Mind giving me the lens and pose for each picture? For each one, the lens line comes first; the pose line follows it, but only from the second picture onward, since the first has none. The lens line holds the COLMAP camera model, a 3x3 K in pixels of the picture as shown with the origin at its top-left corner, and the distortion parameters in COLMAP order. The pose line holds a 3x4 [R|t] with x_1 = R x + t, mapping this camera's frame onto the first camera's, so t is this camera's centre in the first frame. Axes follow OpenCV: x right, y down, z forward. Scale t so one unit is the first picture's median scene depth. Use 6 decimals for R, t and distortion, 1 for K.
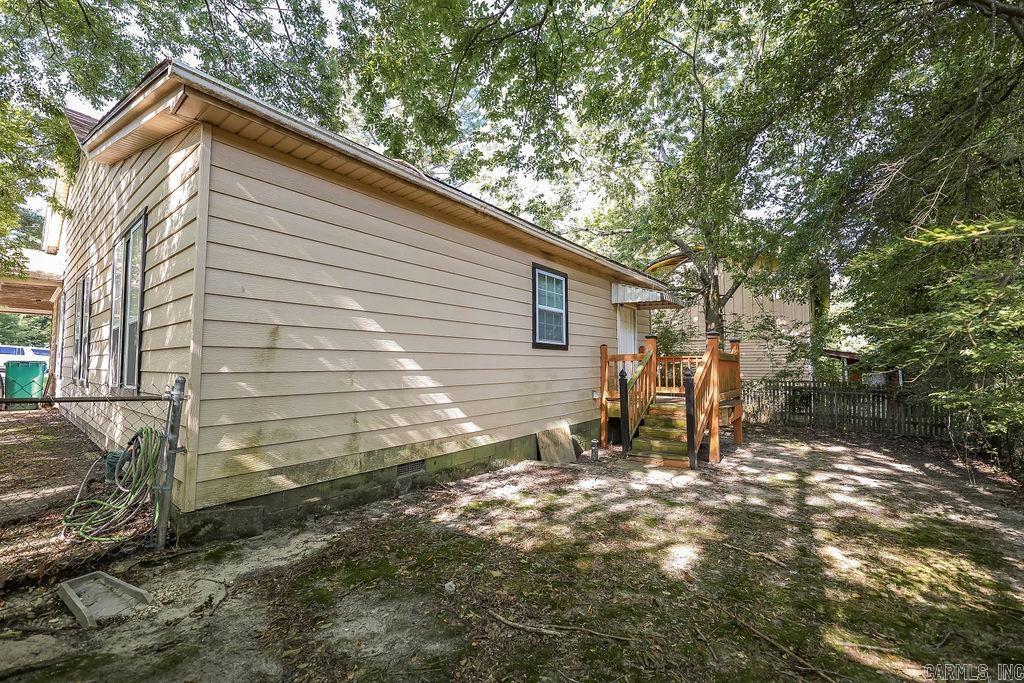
lens RADIAL K [[410.3, 0, 507.0], [0, 410.3, 341.6], [0, 0, 1]] dist [-0.000393, -0.000181]
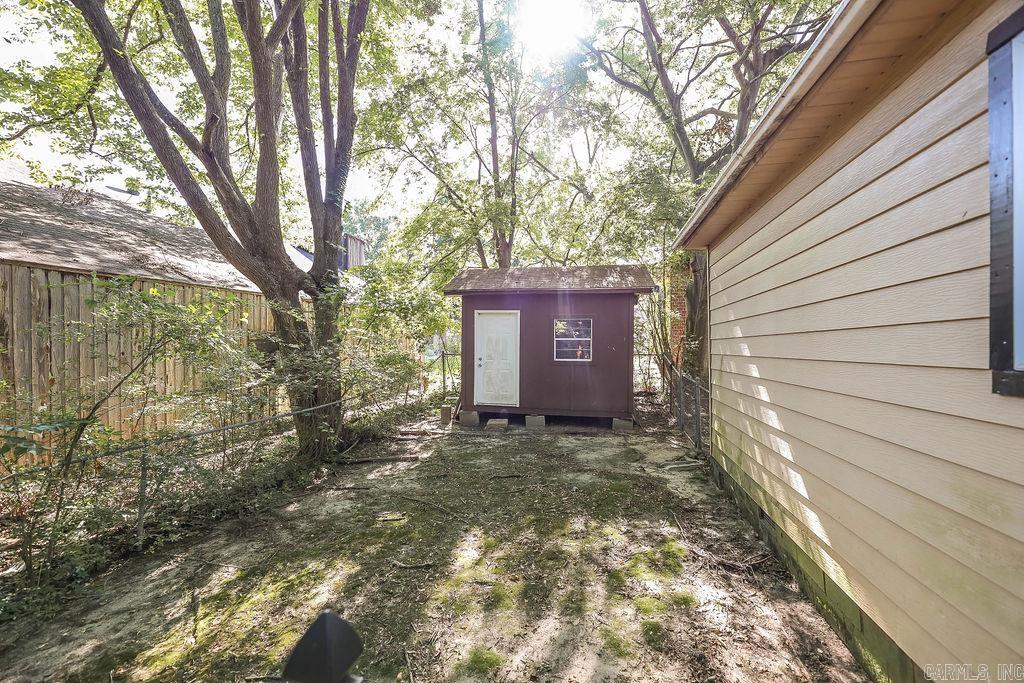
lens RADIAL K [[410.3, 0, 507.0], [0, 410.3, 341.6], [0, 0, 1]] dist [-0.000393, -0.000181]
pose [[-0.899417, 0.002434, -0.437086, 0.713151], [0.035422, 0.997101, -0.067338, -0.013793], [0.435655, -0.076047, -0.896896, 1.832745]]
